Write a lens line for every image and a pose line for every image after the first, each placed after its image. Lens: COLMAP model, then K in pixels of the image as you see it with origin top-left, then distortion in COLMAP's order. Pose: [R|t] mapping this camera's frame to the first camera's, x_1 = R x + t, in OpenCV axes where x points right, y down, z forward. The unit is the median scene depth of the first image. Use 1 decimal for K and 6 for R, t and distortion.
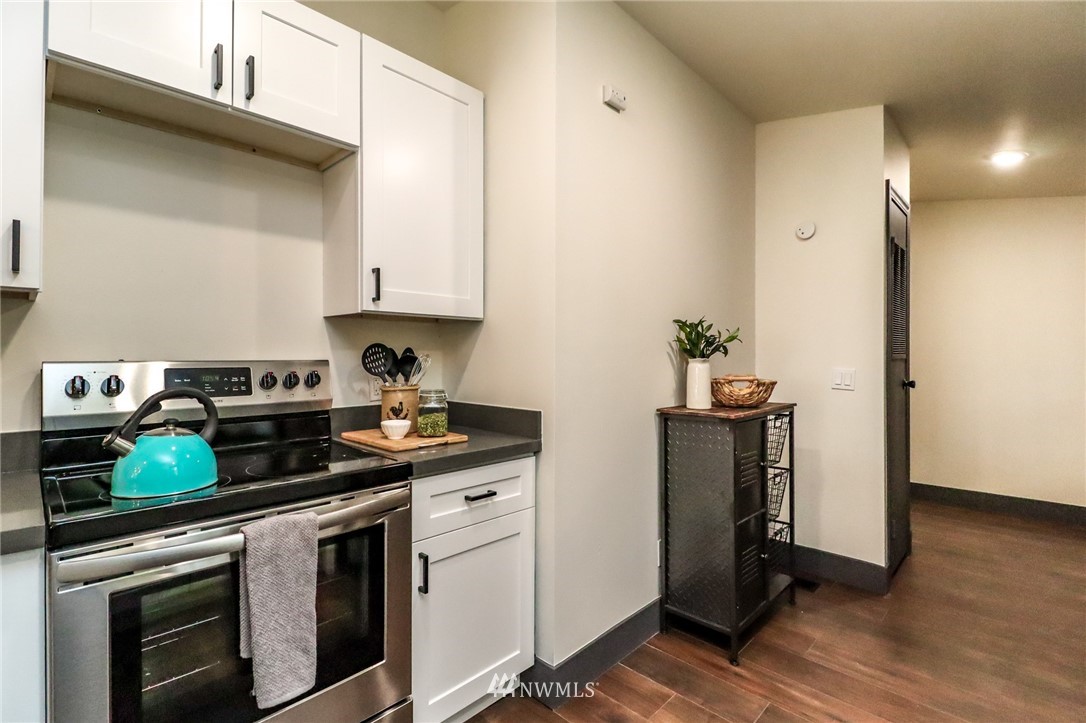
lens RADIAL K [[499.5, 0, 557.0], [0, 499.5, 352.7], [0, 0, 1]] dist [0.013262, -0.007500]
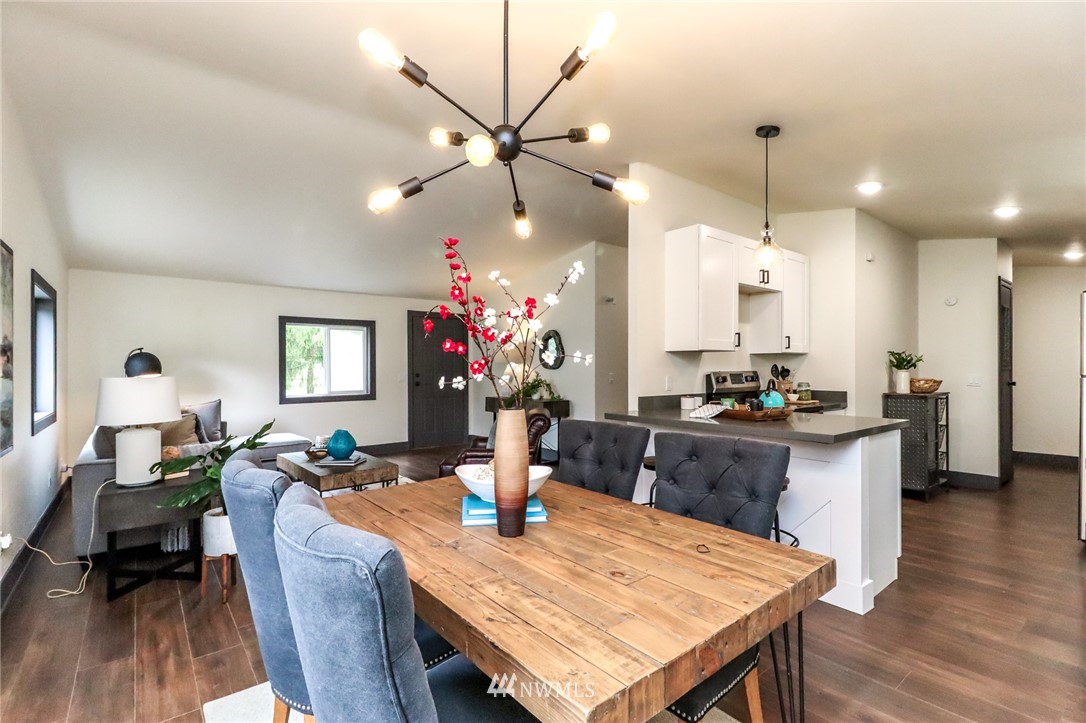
lens RADIAL K [[499.5, 0, 555.4], [0, 499.5, 366.8], [0, 0, 1]] dist [0.013262, -0.007500]
pose [[0.991786, -0.005302, -0.127802, -1.021945], [0.005587, 0.999983, 0.001866, -0.014845], [0.127790, -0.002565, 0.991798, -1.468248]]
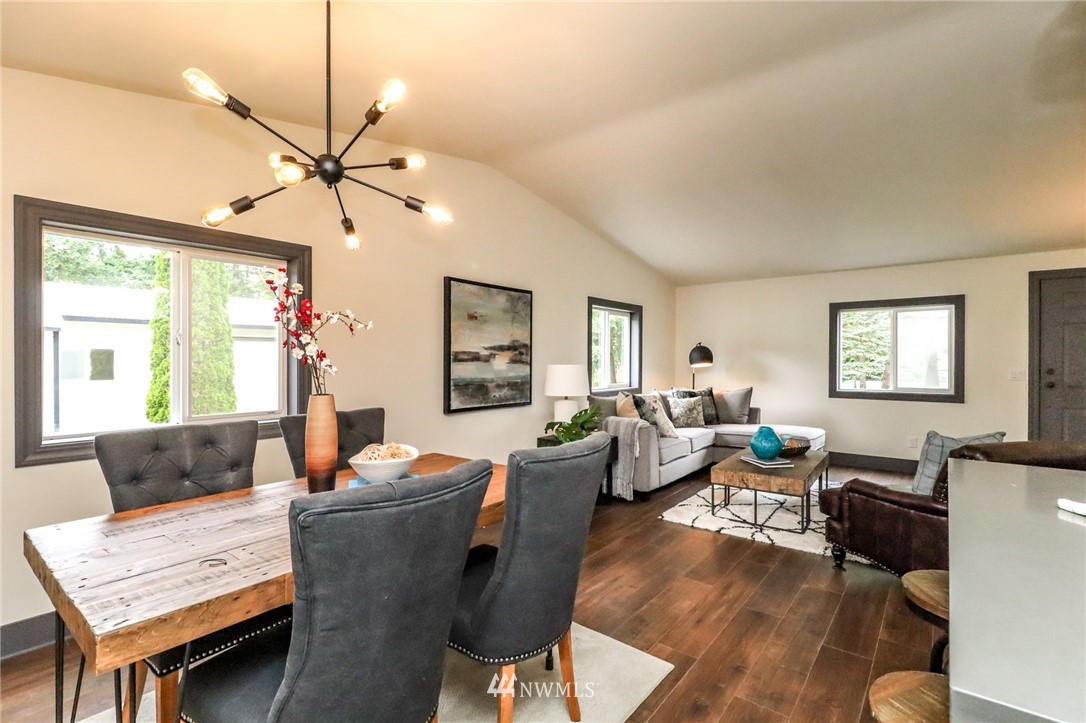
lens RADIAL K [[499.5, 0, 539.6], [0, 499.5, 360.6], [0, 0, 1]] dist [0.013262, -0.007500]
pose [[0.079330, 0.004552, -0.996838, -0.317245], [0.000760, 0.999989, 0.004627, -0.014868], [0.996848, -0.001124, 0.079326, -0.489879]]
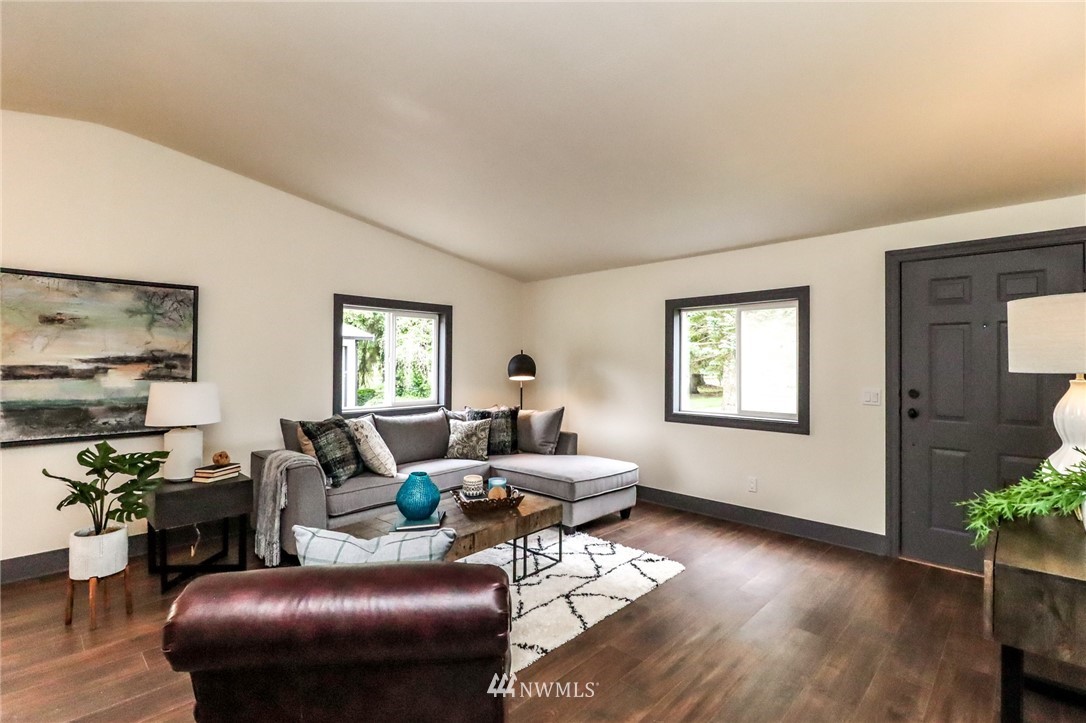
lens RADIAL K [[499.5, 0, 541.5], [0, 499.5, 361.1], [0, 0, 1]] dist [0.013262, -0.007500]
pose [[-0.013570, -0.000824, -0.999908, -0.835497], [-0.001071, 0.999999, -0.000809, -0.056141], [0.999907, 0.001060, -0.013571, 0.939232]]
